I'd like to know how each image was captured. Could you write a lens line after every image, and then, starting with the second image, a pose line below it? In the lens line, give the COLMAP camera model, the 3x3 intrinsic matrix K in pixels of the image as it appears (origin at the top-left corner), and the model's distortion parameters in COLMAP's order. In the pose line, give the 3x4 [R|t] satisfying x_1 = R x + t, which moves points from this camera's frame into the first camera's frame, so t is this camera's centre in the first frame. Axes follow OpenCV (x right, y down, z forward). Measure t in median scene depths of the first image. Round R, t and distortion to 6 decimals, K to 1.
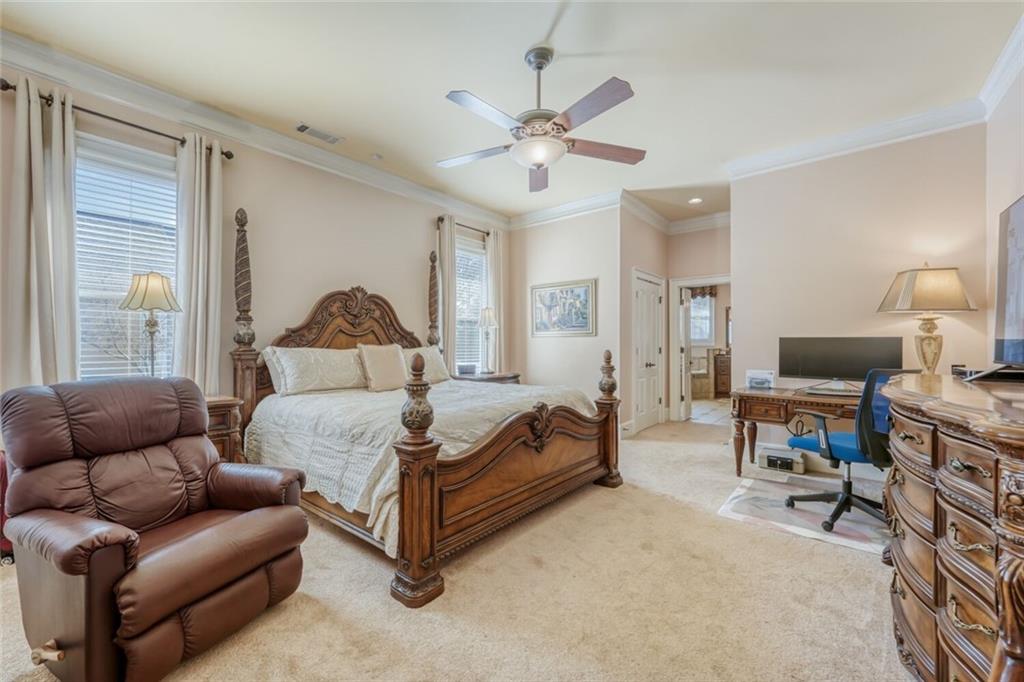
lens RADIAL K [[419.2, 0, 513.4], [0, 419.2, 341.5], [0, 0, 1]] dist [0.014826, 0.000062]
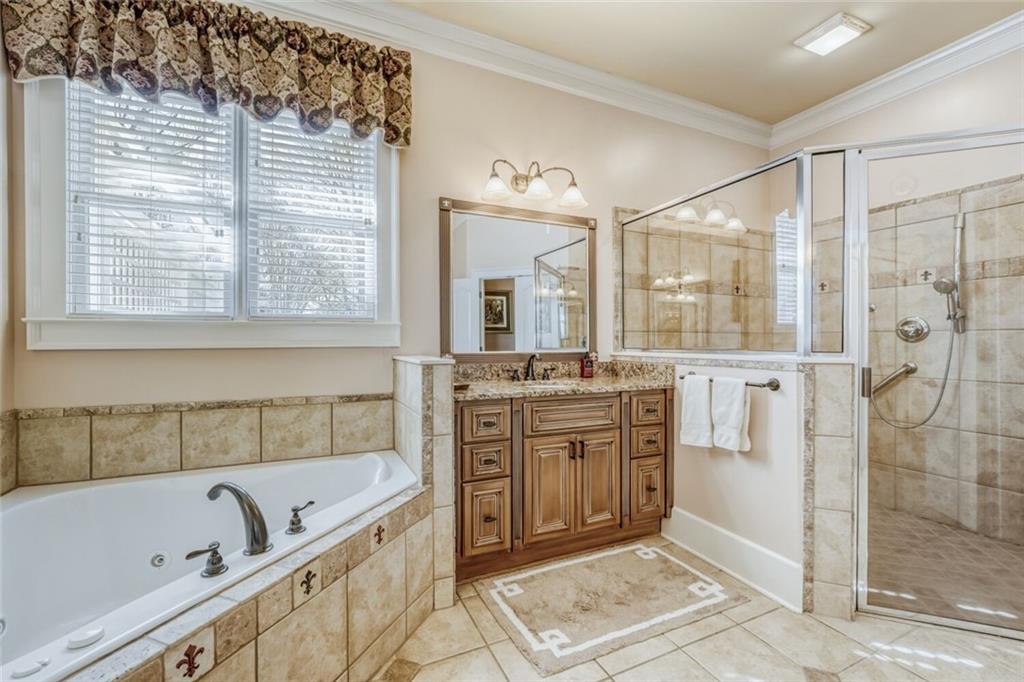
lens RADIAL K [[419.2, 0, 508.3], [0, 419.2, 337.4], [0, 0, 1]] dist [0.014826, 0.000062]
pose [[0.447841, -0.006363, 0.894091, 0.287340], [-0.002957, 0.999959, 0.008598, 0.002428], [-0.894108, -0.006495, 0.447803, 0.833113]]
